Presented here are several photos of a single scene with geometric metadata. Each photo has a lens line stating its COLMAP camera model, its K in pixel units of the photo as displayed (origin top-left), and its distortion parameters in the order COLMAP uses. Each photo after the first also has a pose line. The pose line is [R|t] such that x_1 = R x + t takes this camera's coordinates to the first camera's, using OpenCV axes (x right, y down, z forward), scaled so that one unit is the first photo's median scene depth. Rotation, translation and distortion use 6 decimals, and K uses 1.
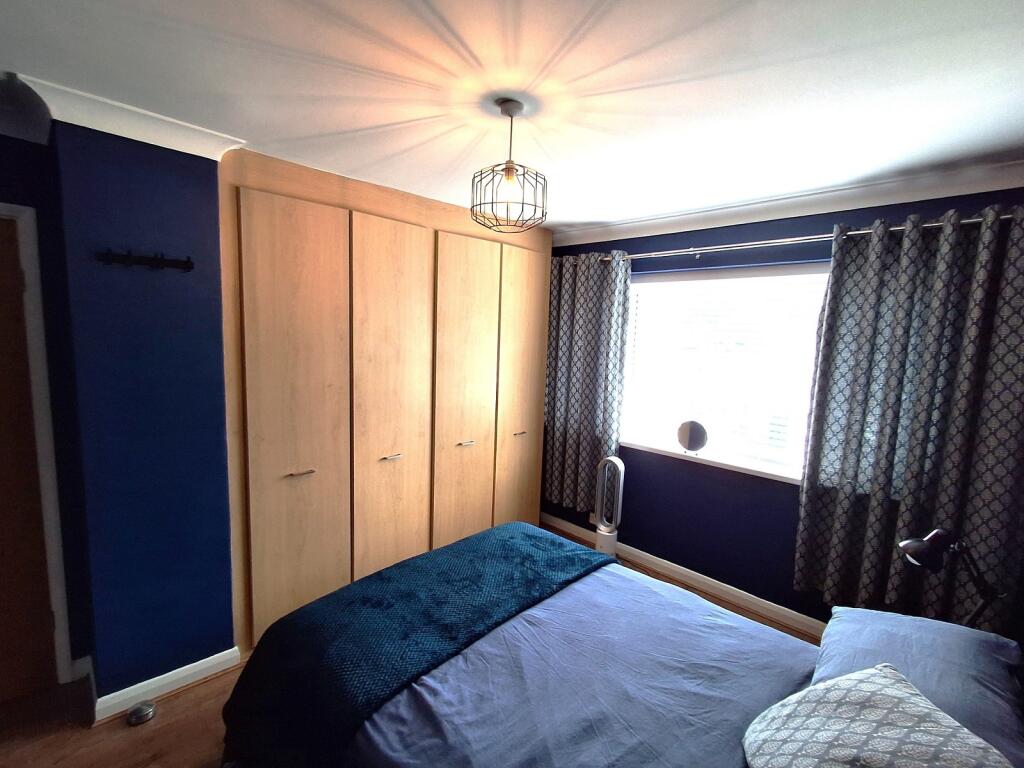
lens RADIAL K [[466.4, 0, 507.6], [0, 466.4, 386.3], [0, 0, 1]] dist [-0.002605, 0.000415]
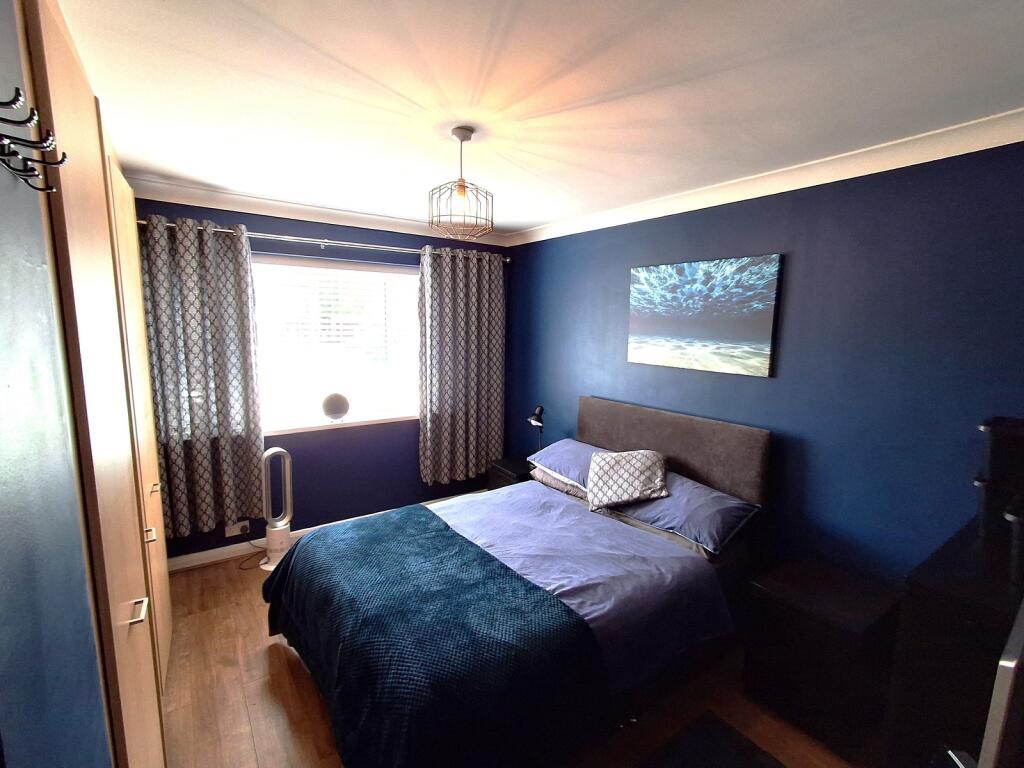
lens RADIAL K [[466.4, 0, 506.9], [0, 466.4, 386.3], [0, 0, 1]] dist [-0.002605, 0.000415]
pose [[0.177077, -0.168922, 0.969592, -1.216028], [0.105764, 0.982722, 0.151893, -0.138043], [-0.978498, 0.075651, 0.191883, 0.713162]]
